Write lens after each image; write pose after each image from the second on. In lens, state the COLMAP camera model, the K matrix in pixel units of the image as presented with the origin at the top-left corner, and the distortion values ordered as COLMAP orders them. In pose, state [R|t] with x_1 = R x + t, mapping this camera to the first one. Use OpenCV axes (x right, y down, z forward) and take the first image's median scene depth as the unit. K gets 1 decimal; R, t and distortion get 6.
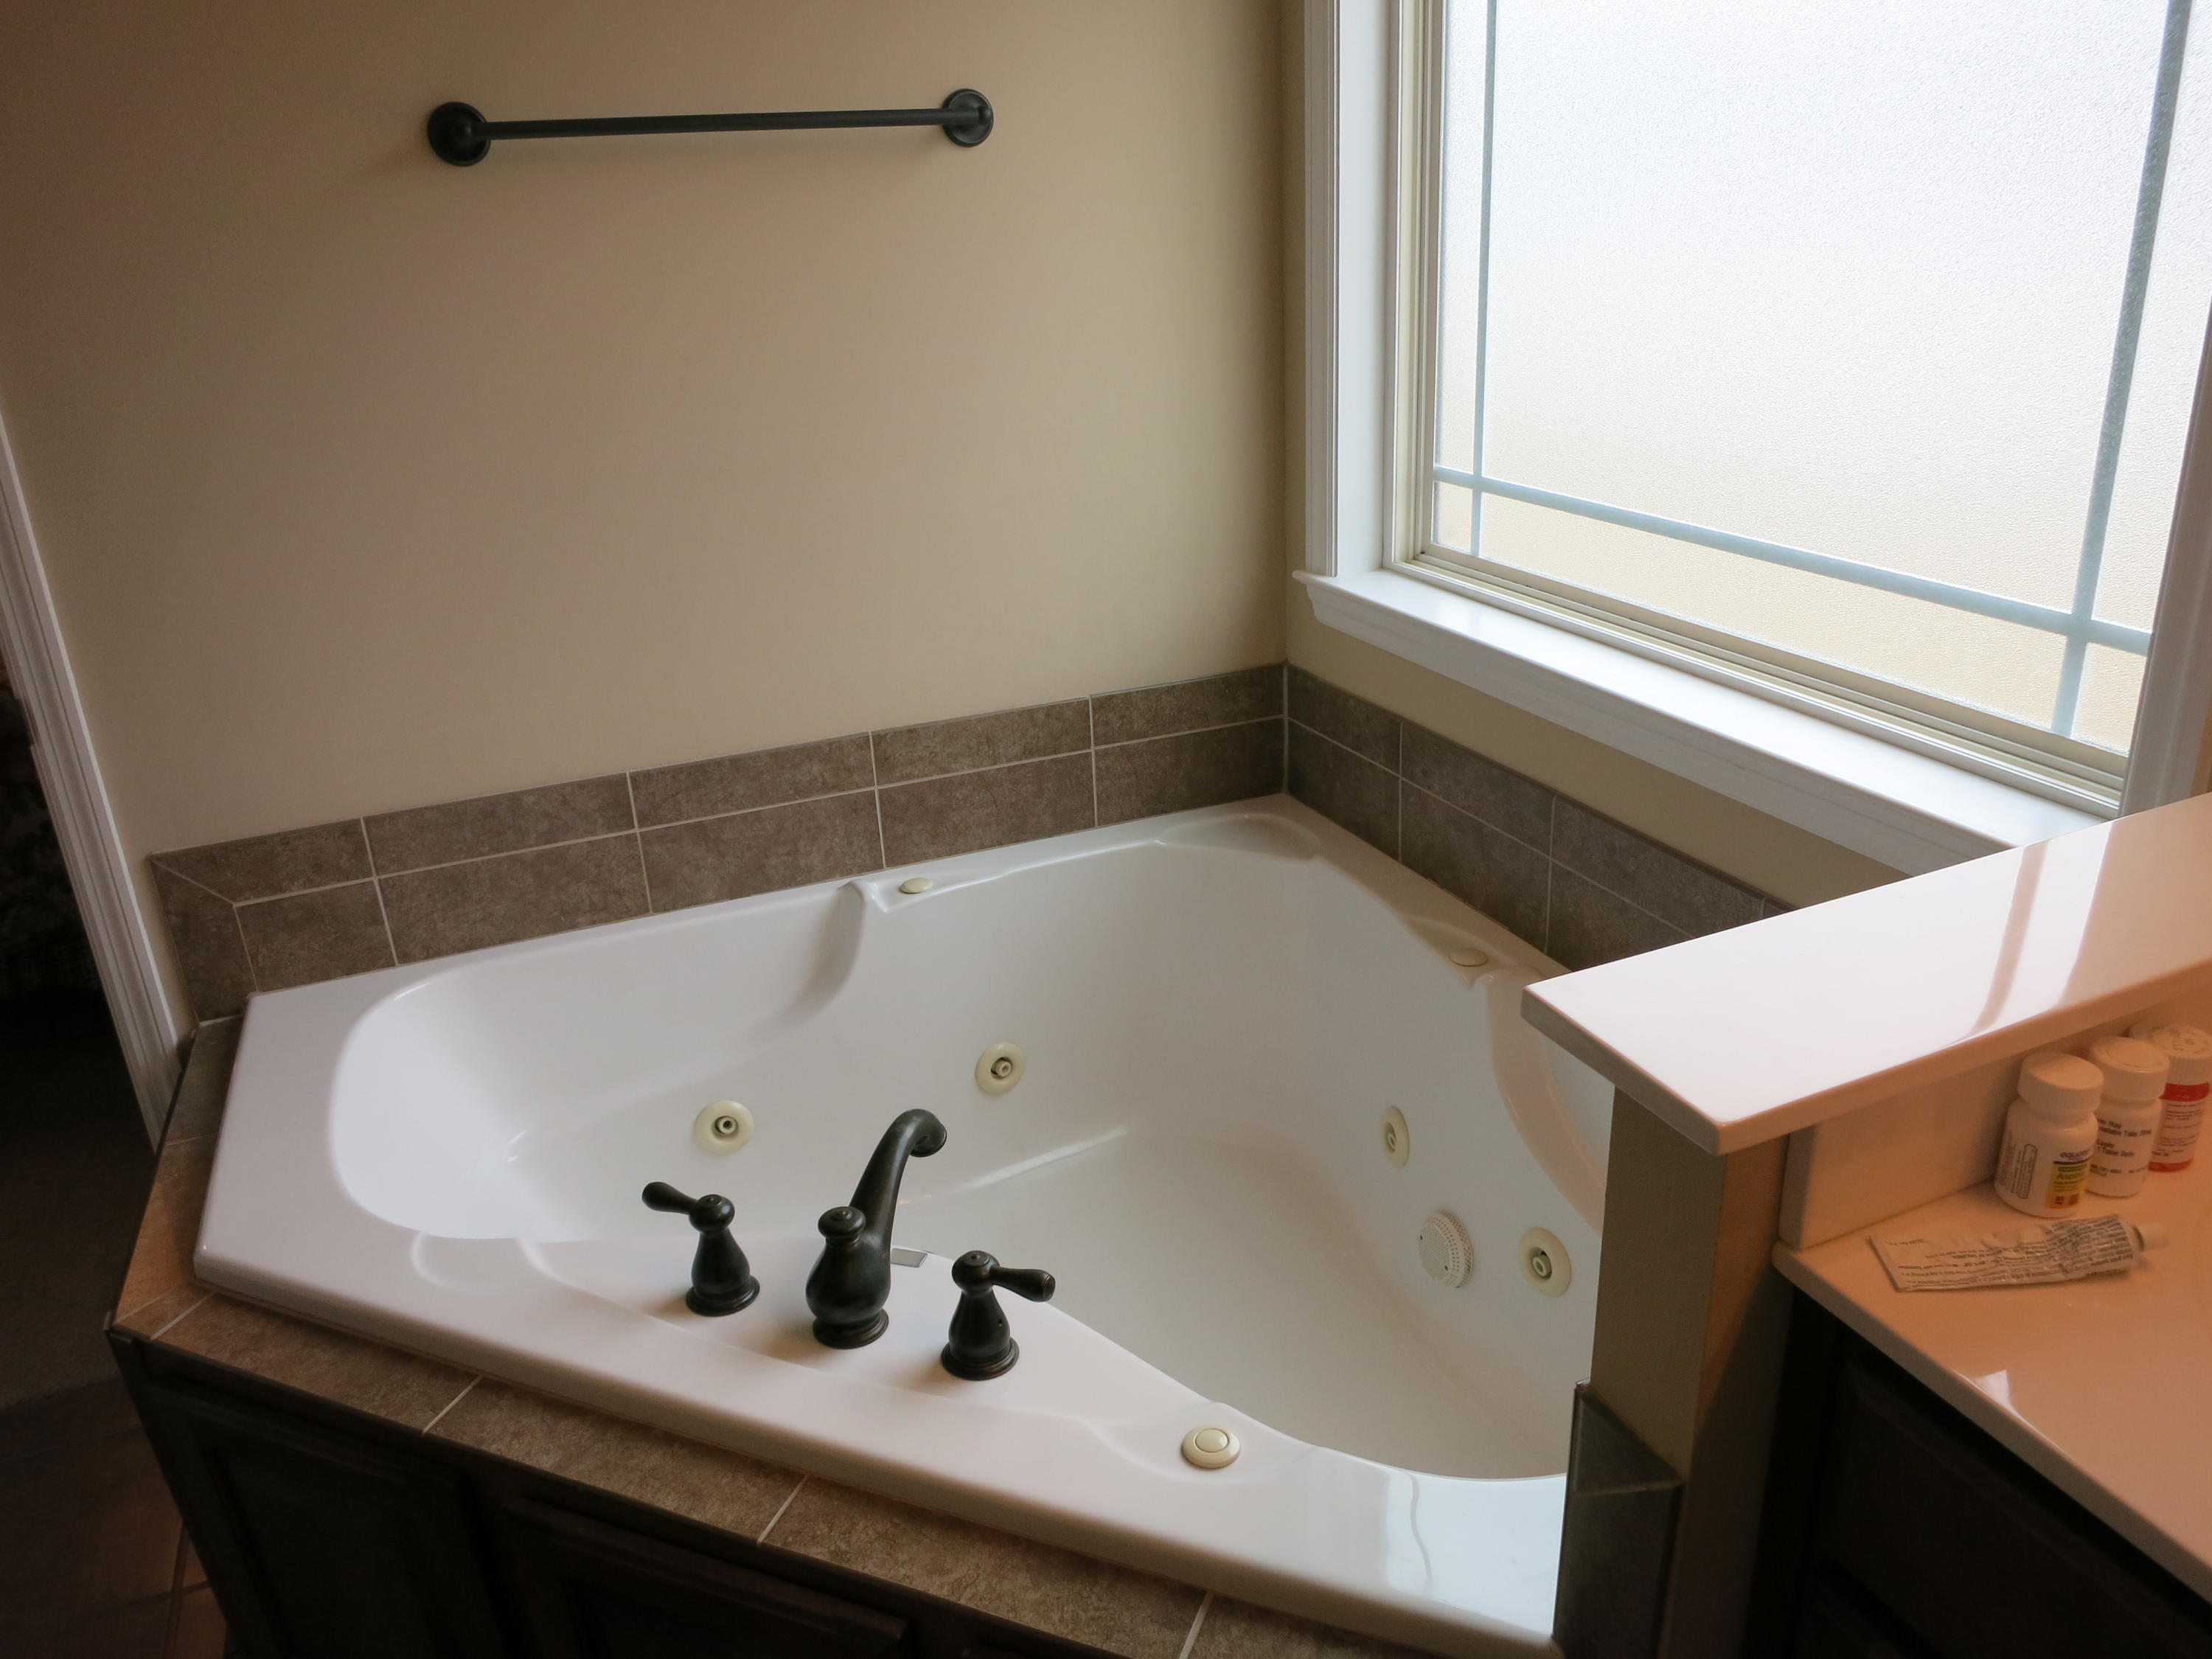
lens RADIAL K [[1578.0, 0, 1108.3], [0, 1578.0, 828.6], [0, 0, 1]] dist [-0.041292, -0.008769]
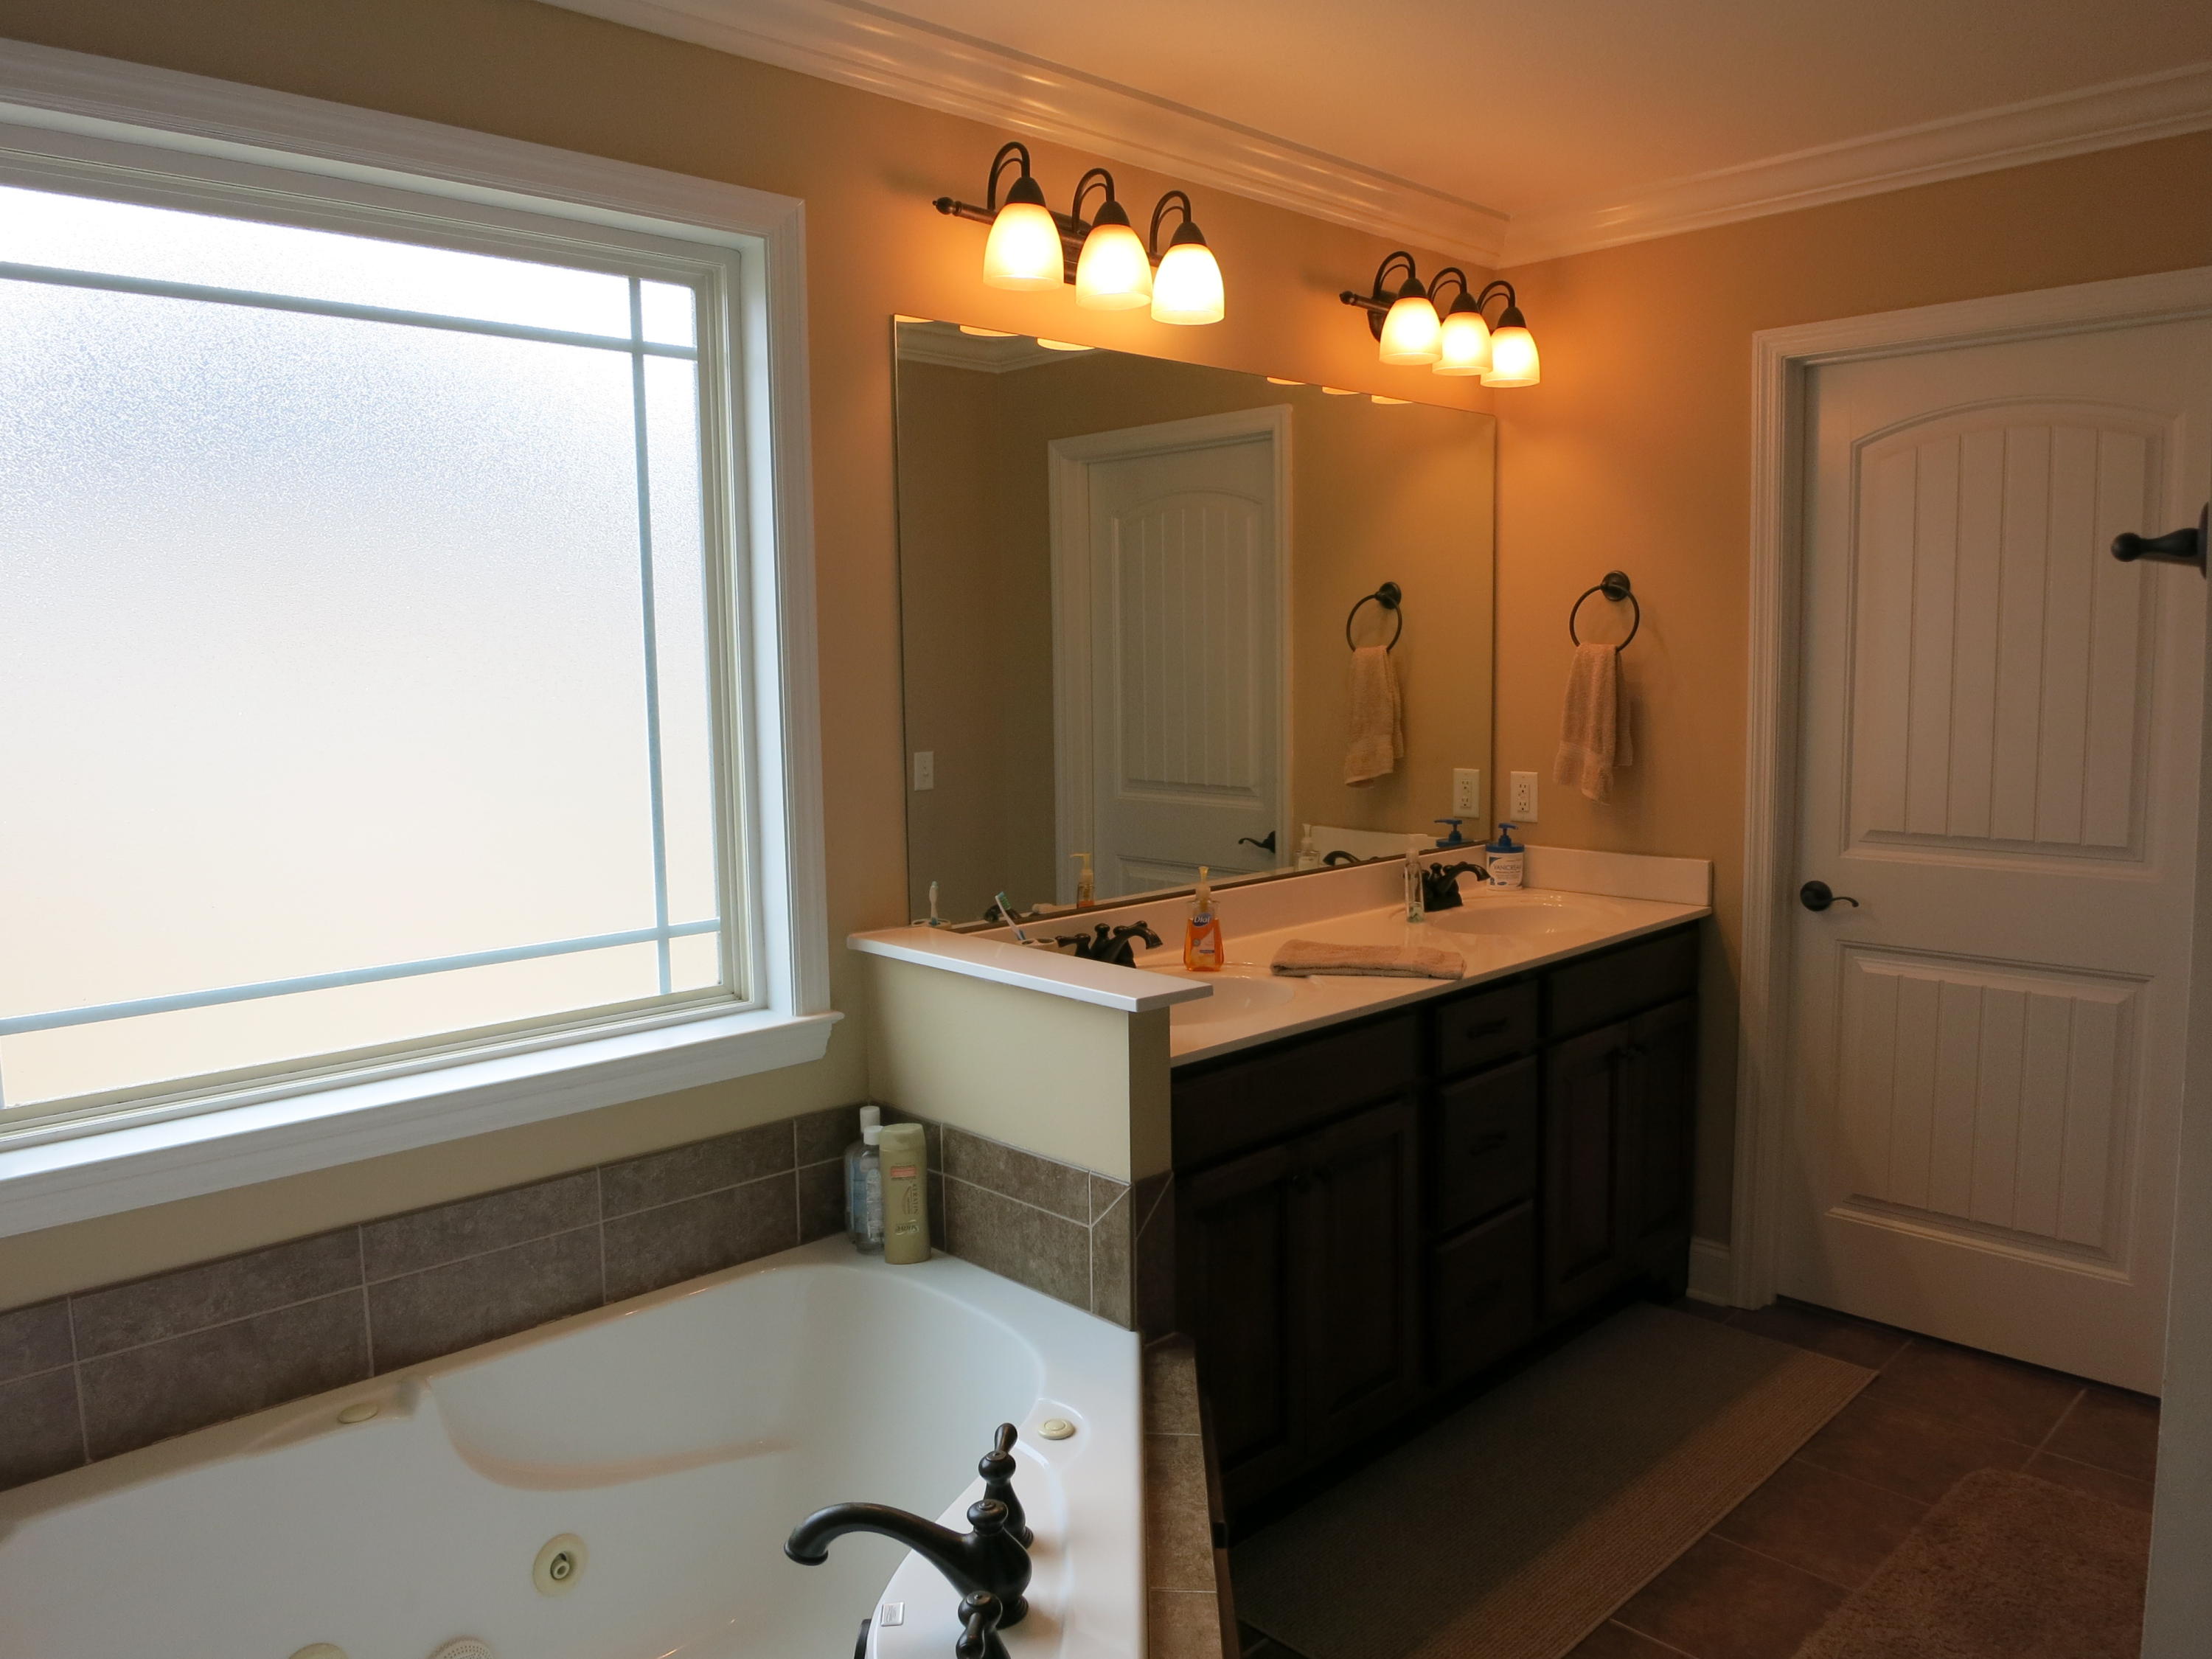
lens RADIAL K [[1578.0, 0, 1099.2], [0, 1578.0, 820.7], [0, 0, 1]] dist [-0.041292, -0.008769]
pose [[-0.362140, -0.046149, 0.930981, -0.954872], [0.373844, 0.907735, 0.190417, -0.308477], [-0.853871, 0.416999, -0.311475, 0.817178]]
